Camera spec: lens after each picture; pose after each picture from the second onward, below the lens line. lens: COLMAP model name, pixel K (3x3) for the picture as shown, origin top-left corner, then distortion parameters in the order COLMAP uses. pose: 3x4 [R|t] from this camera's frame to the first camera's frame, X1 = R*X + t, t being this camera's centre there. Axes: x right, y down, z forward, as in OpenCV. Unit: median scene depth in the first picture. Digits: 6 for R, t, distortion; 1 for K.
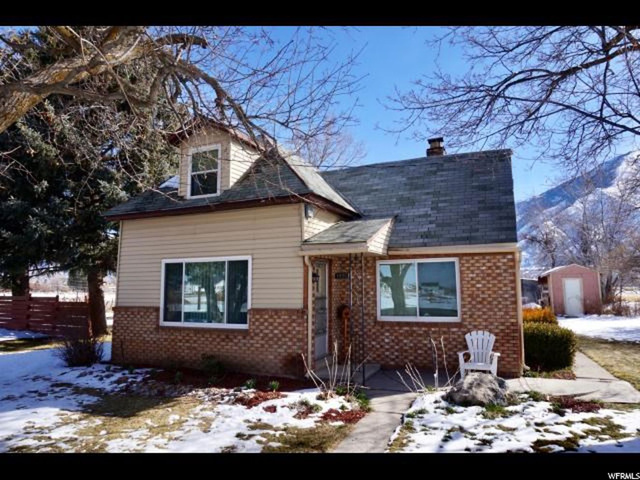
lens RADIAL K [[444.1, 0, 319.6], [0, 444.1, 237.8], [0, 0, 1]] dist [0.007027, 0.001848]
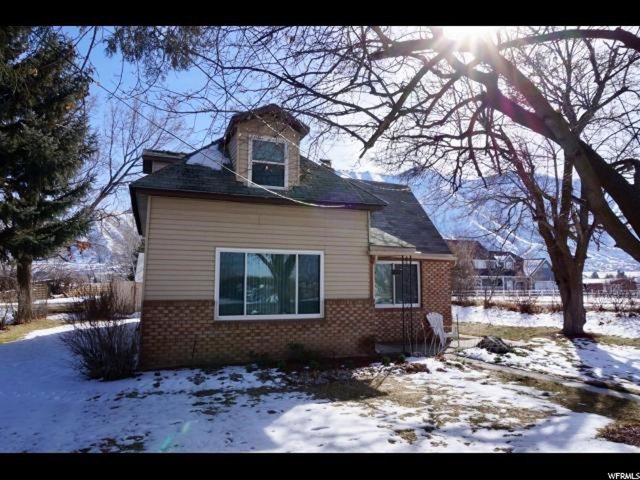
lens RADIAL K [[444.1, 0, 319.5], [0, 444.1, 241.3], [0, 0, 1]] dist [0.007027, 0.001848]
pose [[0.687178, 0.082121, 0.721833, -0.963756], [-0.087433, 0.995717, -0.030045, 0.050012], [-0.721209, -0.042466, 0.691415, 0.251719]]
